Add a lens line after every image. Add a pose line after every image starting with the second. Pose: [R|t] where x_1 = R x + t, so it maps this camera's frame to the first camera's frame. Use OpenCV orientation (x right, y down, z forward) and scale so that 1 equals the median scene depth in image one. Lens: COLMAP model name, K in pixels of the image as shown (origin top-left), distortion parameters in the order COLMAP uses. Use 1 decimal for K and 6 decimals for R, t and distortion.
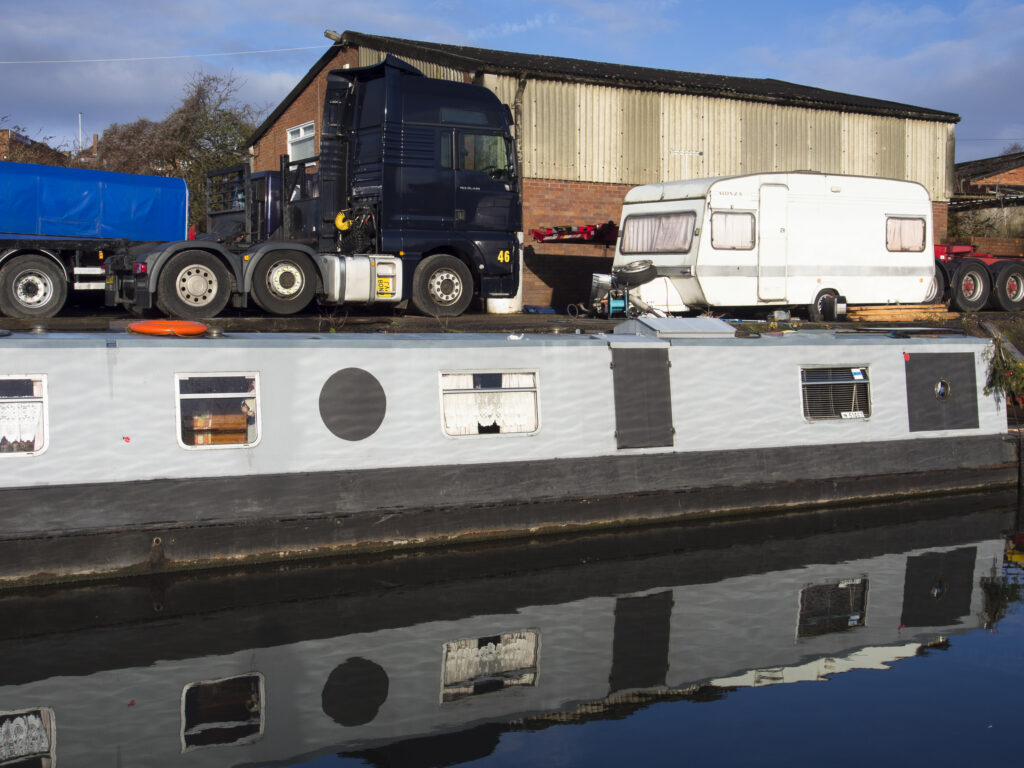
lens RADIAL K [[1328.1, 0, 512.0], [0, 1328.1, 384.0], [0, 0, 1]] dist [-0.017214, -0.028952]
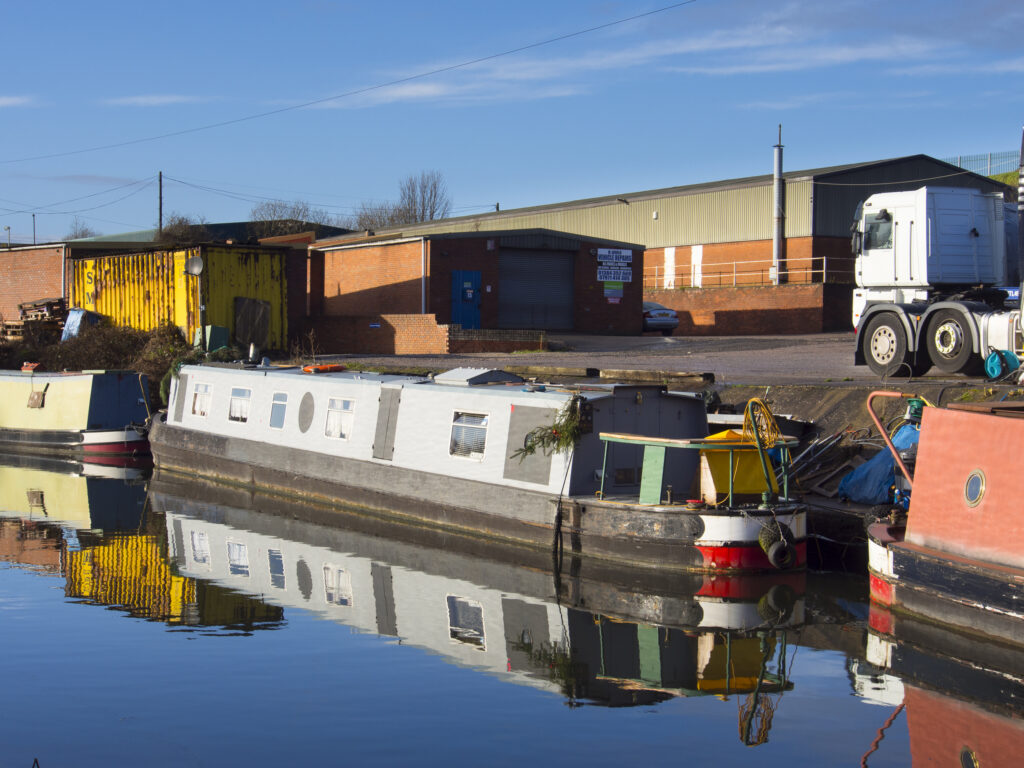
lens RADIAL K [[1784.9, 0, 512.0], [0, 1784.9, 384.0], [0, 0, 1]] dist [0.014073, 0.027326]
pose [[-0.039320, 0.016005, -0.999098, 1.246910], [-0.071522, 0.997262, 0.018791, -0.048243], [0.996664, 0.072196, -0.038068, 0.757434]]
